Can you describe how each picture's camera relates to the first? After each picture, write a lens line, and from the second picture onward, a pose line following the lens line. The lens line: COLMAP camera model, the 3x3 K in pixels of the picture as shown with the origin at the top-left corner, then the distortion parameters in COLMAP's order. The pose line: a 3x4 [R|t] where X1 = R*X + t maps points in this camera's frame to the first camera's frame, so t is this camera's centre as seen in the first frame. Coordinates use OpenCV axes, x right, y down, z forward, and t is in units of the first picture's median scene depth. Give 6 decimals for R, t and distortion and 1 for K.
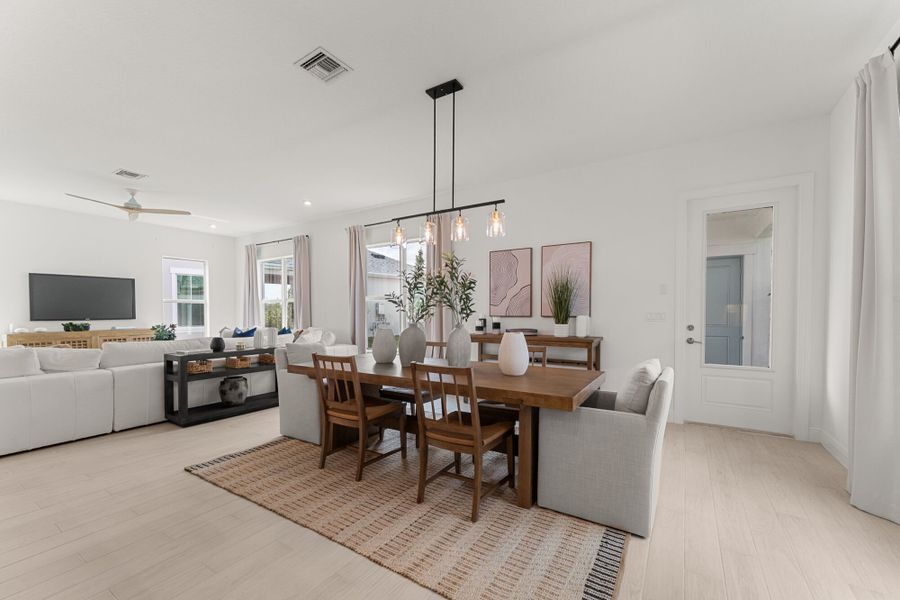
lens RADIAL K [[368.9, 0, 438.0], [0, 368.9, 320.5], [0, 0, 1]] dist [-0.003264, -0.000405]
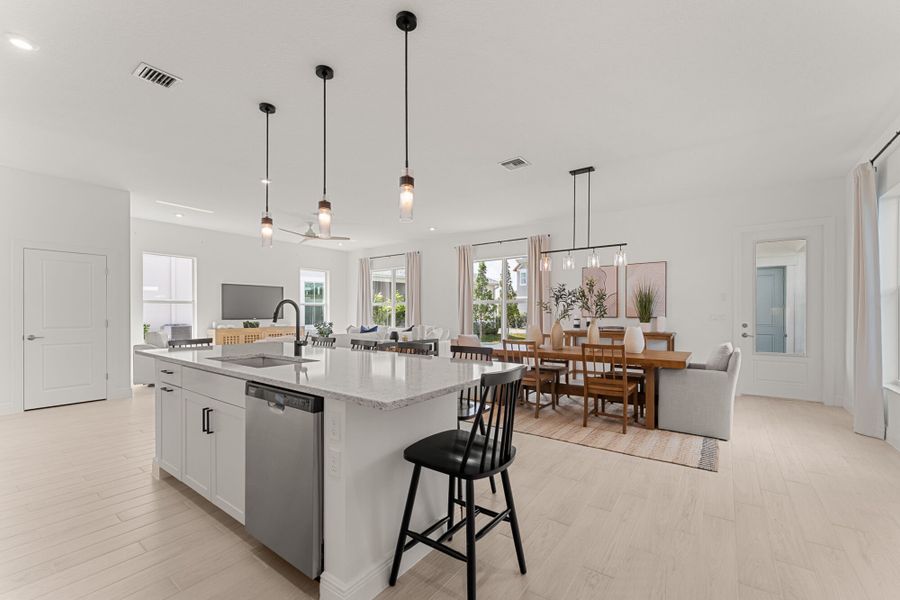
lens RADIAL K [[368.9, 0, 450.2], [0, 368.9, 313.9], [0, 0, 1]] dist [-0.003264, -0.000405]
pose [[0.998659, 0.002008, -0.051739, -0.313594], [-0.003101, 0.999773, -0.021061, 0.008158], [0.051685, 0.021193, 0.998439, -0.392710]]
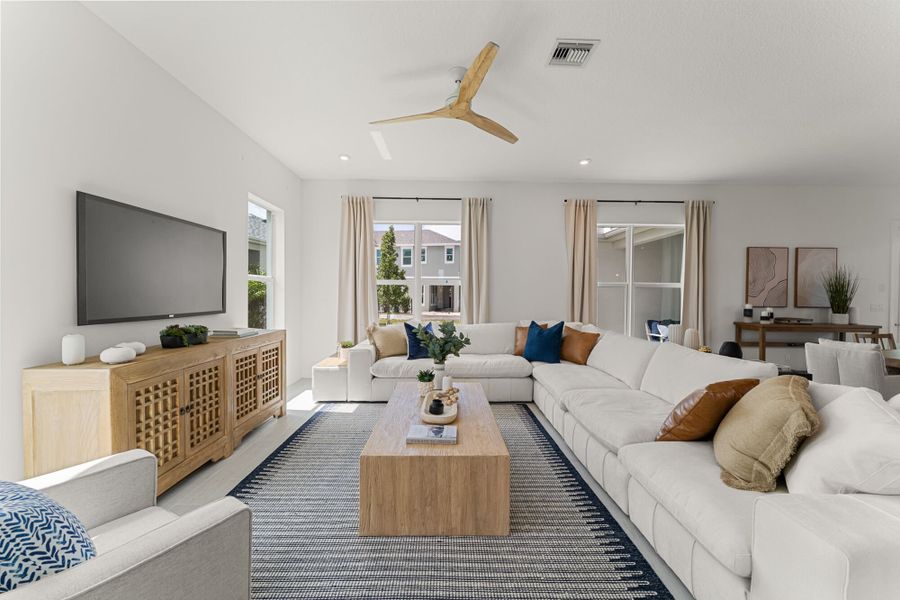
lens RADIAL K [[368.9, 0, 456.6], [0, 368.9, 300.3], [0, 0, 1]] dist [-0.003264, -0.000405]
pose [[0.831415, 0.004370, 0.555635, -1.419251], [0.000762, 0.999959, -0.009005, -0.025365], [-0.555651, 0.007911, 0.831378, 0.701109]]
